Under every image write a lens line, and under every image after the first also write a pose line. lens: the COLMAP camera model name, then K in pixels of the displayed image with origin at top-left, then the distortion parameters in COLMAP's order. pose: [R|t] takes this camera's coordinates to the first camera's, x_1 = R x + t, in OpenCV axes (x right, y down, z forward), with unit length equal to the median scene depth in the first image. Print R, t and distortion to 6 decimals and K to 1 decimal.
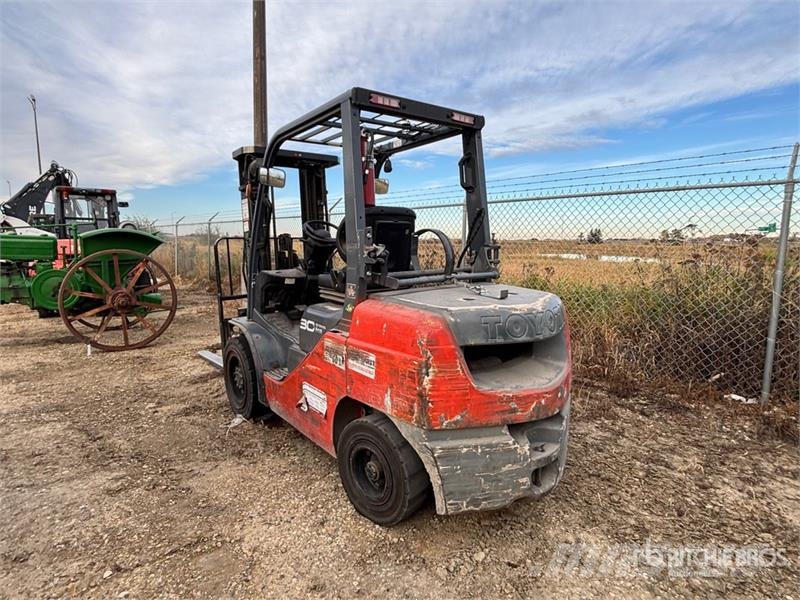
lens RADIAL K [[447.6, 0, 392.3], [0, 447.6, 304.6], [0, 0, 1]] dist [0.000714, -0.004025]
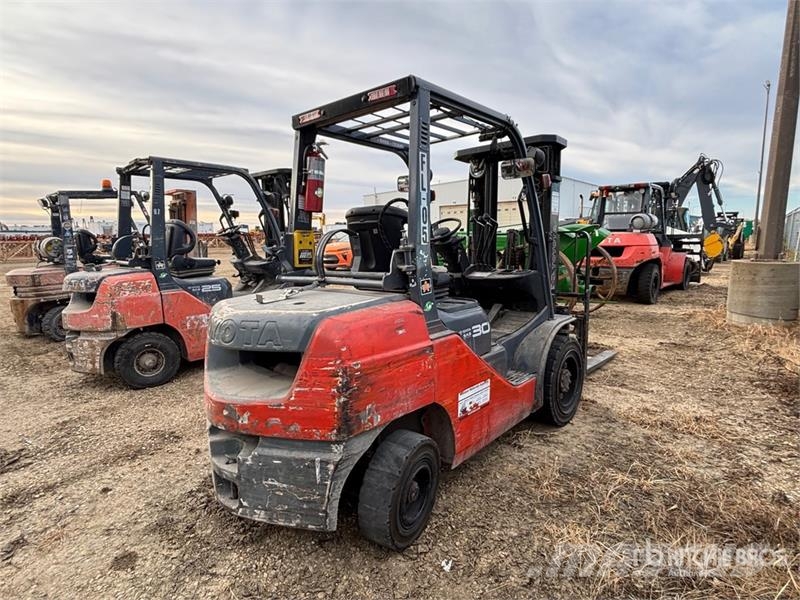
lens RADIAL K [[447.6, 0, 399.0], [0, 447.6, 298.7], [0, 0, 1]] dist [0.000714, -0.004025]
pose [[0.181304, 0.115625, -0.976606, 0.956216], [-0.103989, 0.989751, 0.097876, -0.107326], [0.977914, 0.083811, 0.191469, 0.853284]]
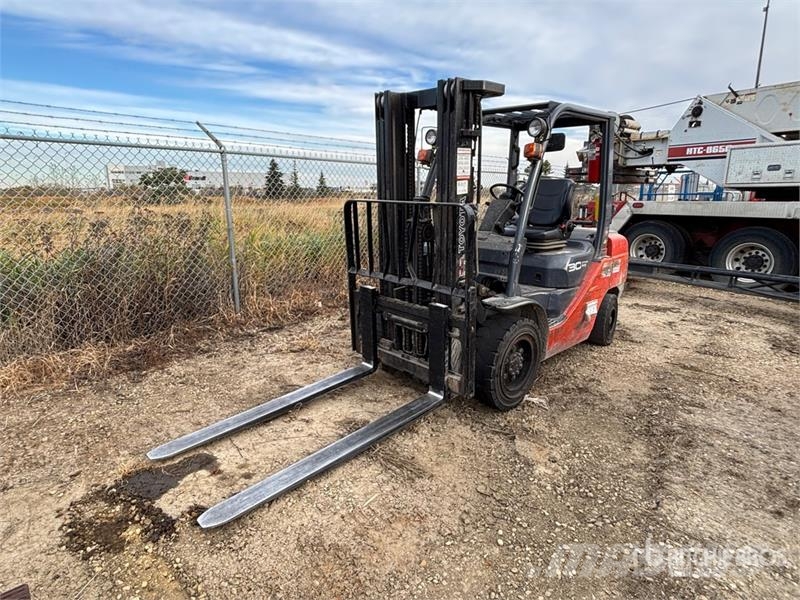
lens RADIAL K [[447.6, 0, 399.7], [0, 447.6, 304.5], [0, 0, 1]] dist [0.000714, -0.004025]
pose [[-0.120949, -0.259250, 0.958207, -1.422855], [0.116279, 0.954948, 0.273046, -0.269017], [-0.985825, 0.144444, -0.085355, 1.626663]]
